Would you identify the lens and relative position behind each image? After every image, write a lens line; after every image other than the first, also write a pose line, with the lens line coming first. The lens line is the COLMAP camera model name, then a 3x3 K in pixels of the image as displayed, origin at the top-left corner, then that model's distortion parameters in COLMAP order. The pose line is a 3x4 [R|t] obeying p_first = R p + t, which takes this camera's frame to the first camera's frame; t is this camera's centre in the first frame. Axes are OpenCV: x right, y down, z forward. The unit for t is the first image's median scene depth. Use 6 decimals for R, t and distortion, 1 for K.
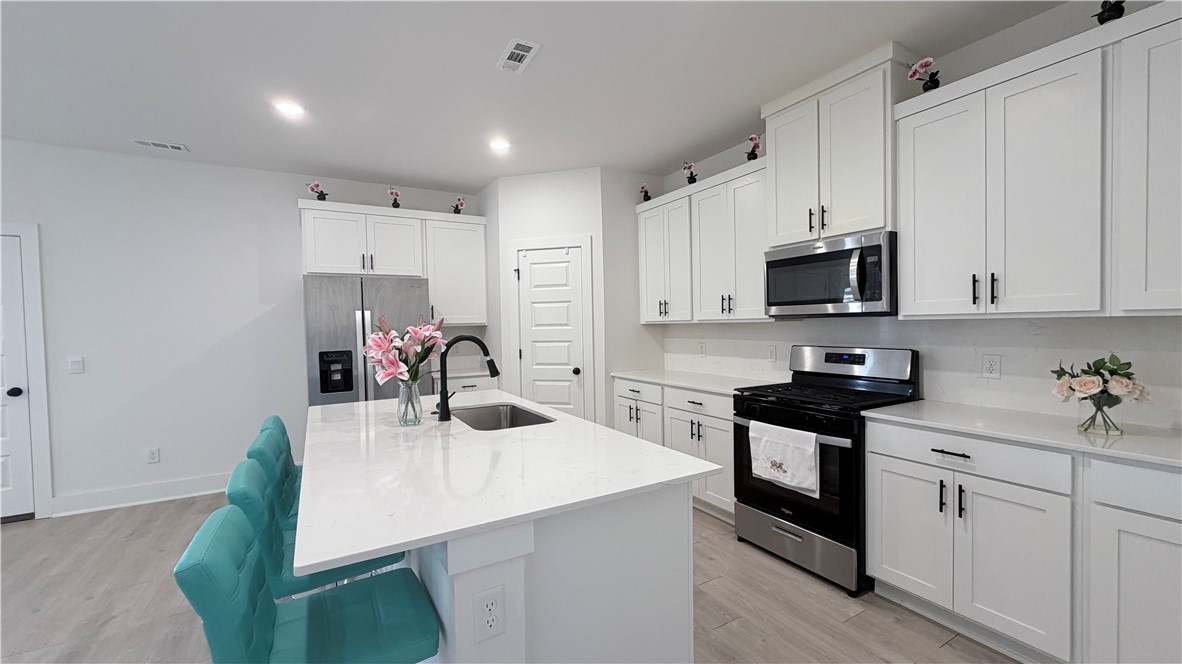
lens RADIAL K [[472.2, 0, 589.4], [0, 472.2, 335.2], [0, 0, 1]] dist [0.000861, -0.000191]
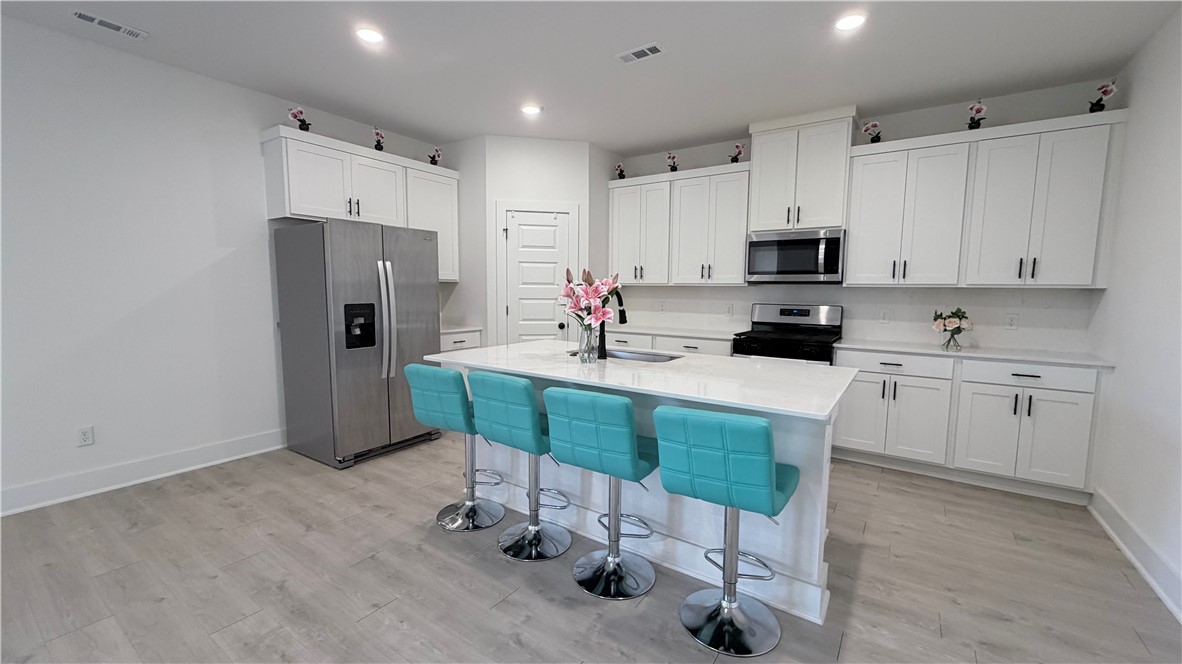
lens RADIAL K [[472.2, 0, 590.0], [0, 472.2, 334.7], [0, 0, 1]] dist [0.000861, -0.000191]
pose [[0.901430, -0.013329, 0.432720, -0.597118], [-0.017515, 0.997585, 0.067216, 0.027338], [-0.432570, -0.068170, 0.899019, -0.044307]]
